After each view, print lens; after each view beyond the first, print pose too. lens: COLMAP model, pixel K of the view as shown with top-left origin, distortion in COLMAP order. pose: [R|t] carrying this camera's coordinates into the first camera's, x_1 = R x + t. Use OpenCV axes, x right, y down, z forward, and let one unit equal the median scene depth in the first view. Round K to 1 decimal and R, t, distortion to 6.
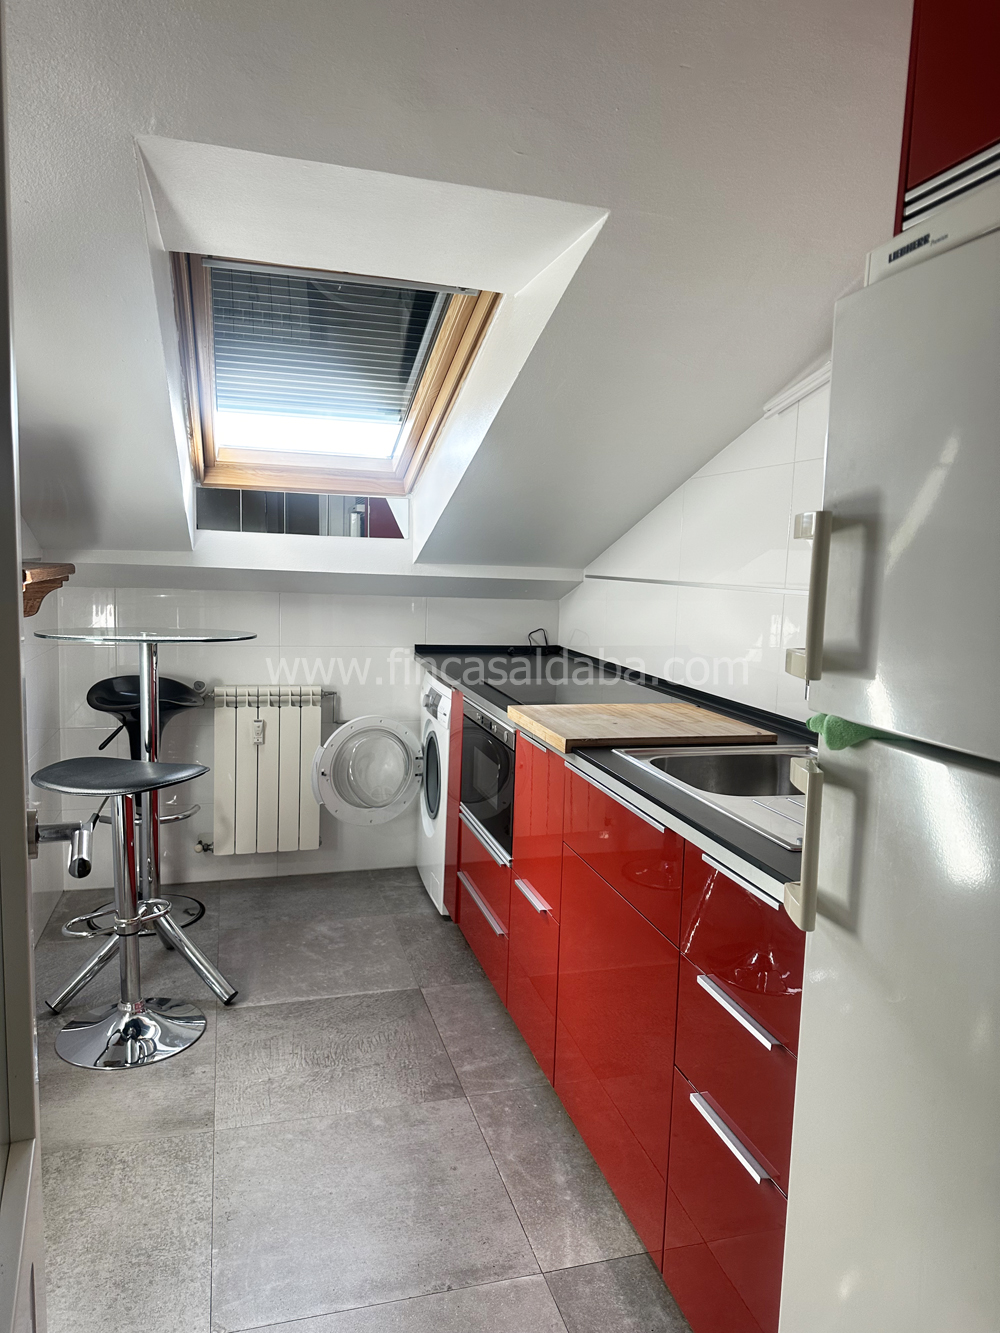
lens RADIAL K [[945.9, 0, 504.4], [0, 945.9, 668.0], [0, 0, 1]] dist [0.063294, -0.075764]
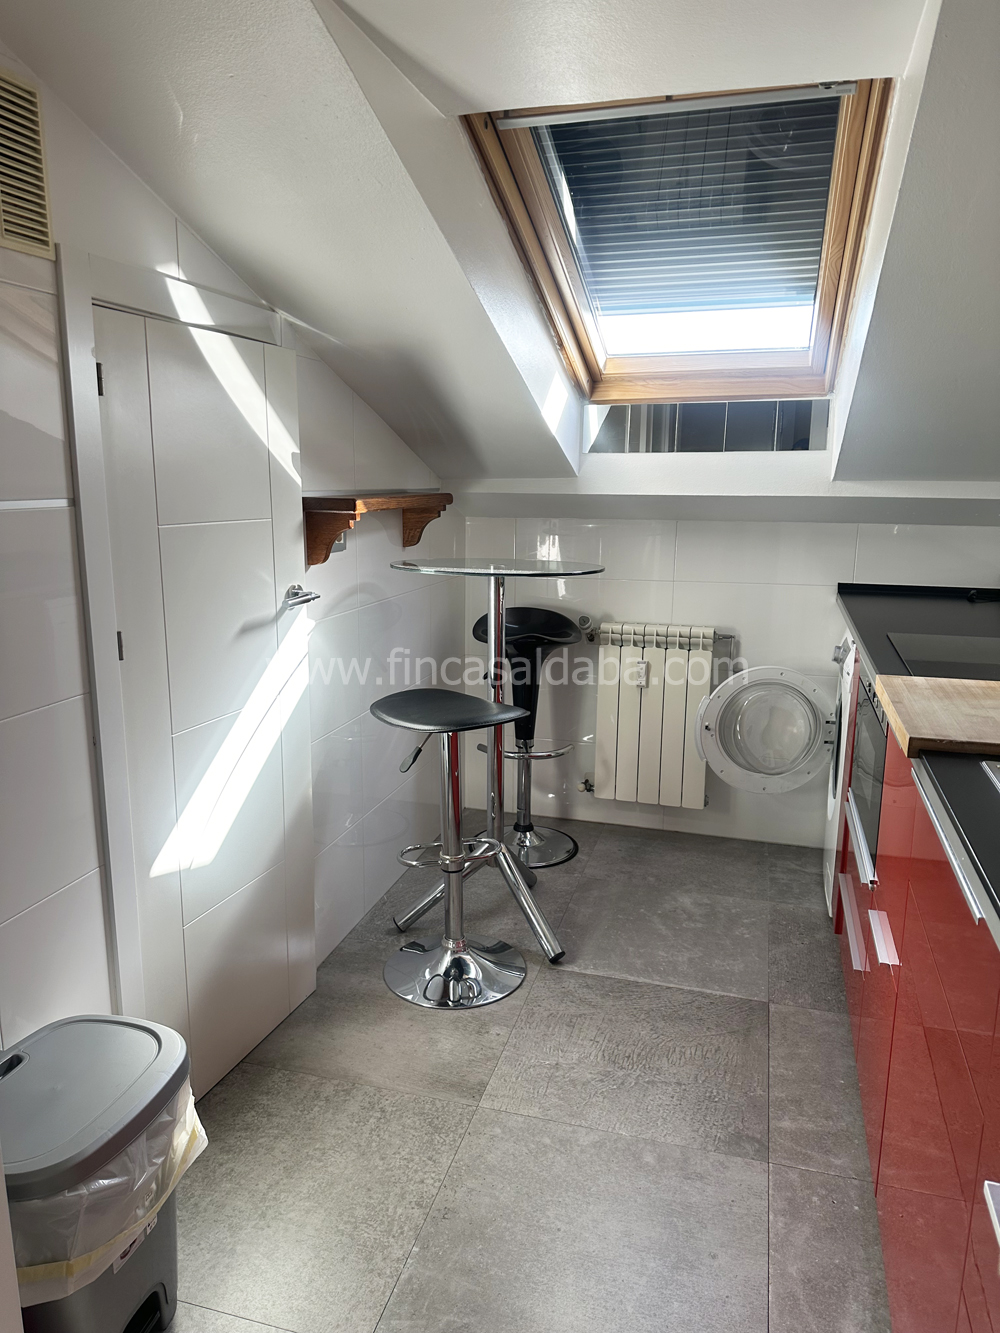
lens RADIAL K [[945.9, 0, 491.9], [0, 945.9, 665.1], [0, 0, 1]] dist [0.063294, -0.075764]
pose [[0.846006, 0.084811, -0.526385, 0.124722], [-0.043745, 0.994980, 0.090005, -0.021904], [0.531376, -0.053118, 0.845469, 0.186786]]
